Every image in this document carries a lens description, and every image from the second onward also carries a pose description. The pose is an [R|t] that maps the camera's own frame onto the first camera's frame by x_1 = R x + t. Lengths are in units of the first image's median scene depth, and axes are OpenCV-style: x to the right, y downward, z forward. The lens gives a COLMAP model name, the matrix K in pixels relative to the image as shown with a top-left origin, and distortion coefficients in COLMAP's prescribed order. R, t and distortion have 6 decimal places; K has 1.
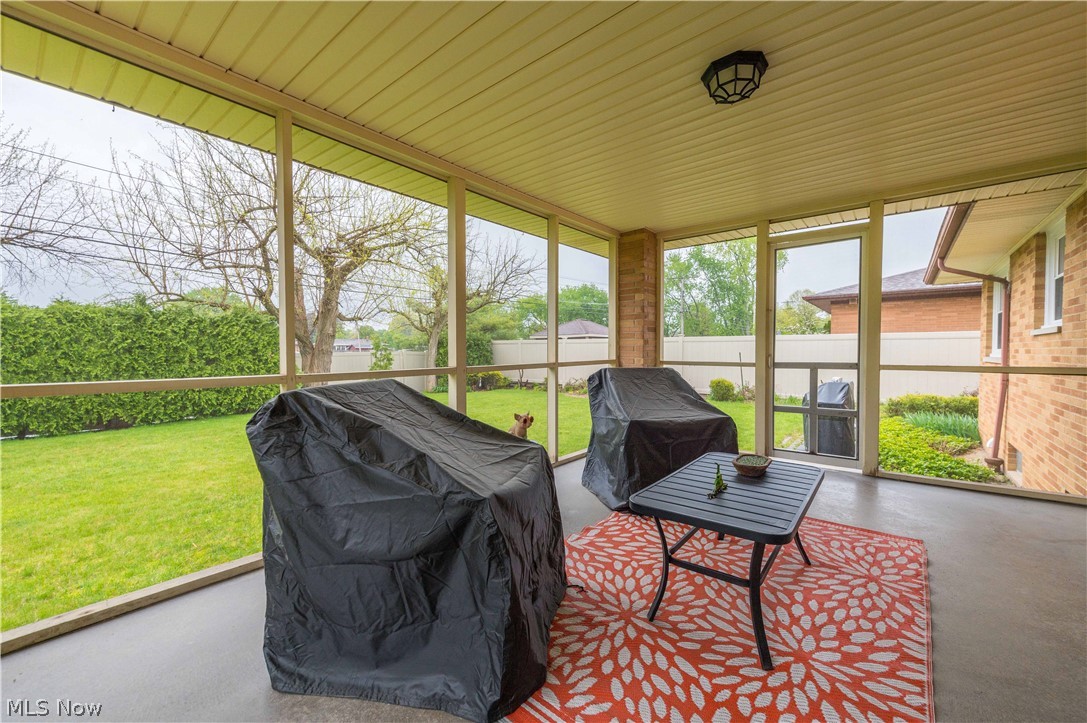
lens RADIAL K [[425.9, 0, 559.9], [0, 425.9, 359.0], [0, 0, 1]] dist [0.012249, -0.000245]
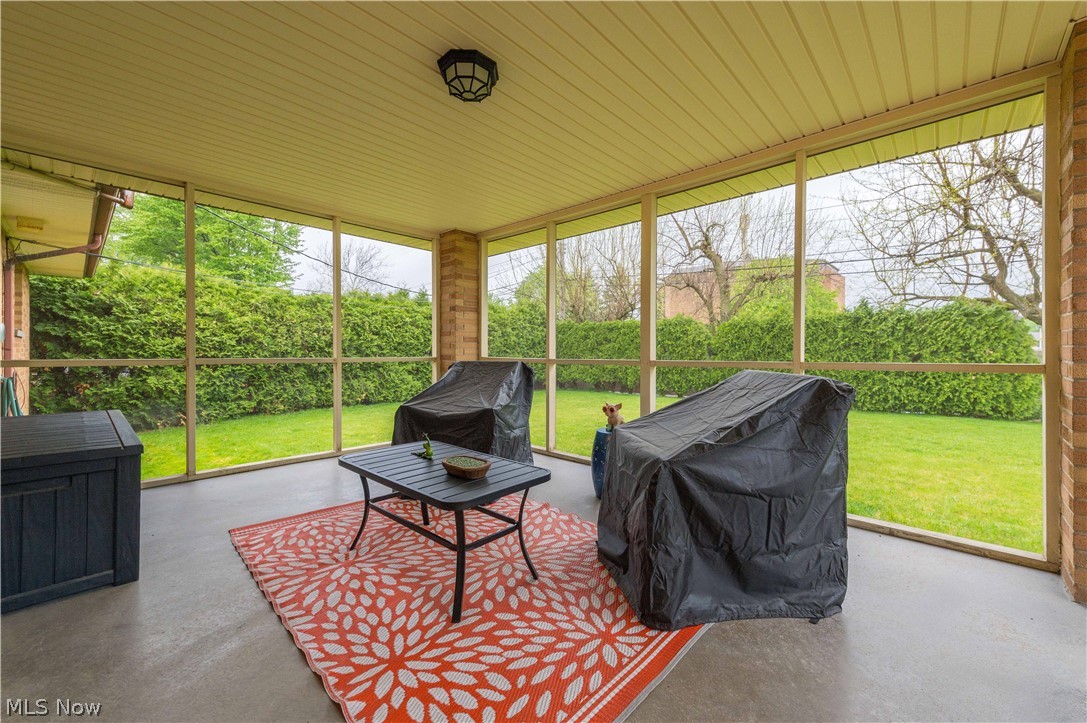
lens RADIAL K [[436.1, 0, 561.9], [0, 436.1, 343.9], [0, 0, 1]] dist [0.016714, -0.000145]
pose [[-0.062952, -0.008901, -0.997977, 0.485150], [-0.018810, 0.999793, -0.007731, -0.005962], [0.997839, 0.018285, -0.063107, 0.440555]]
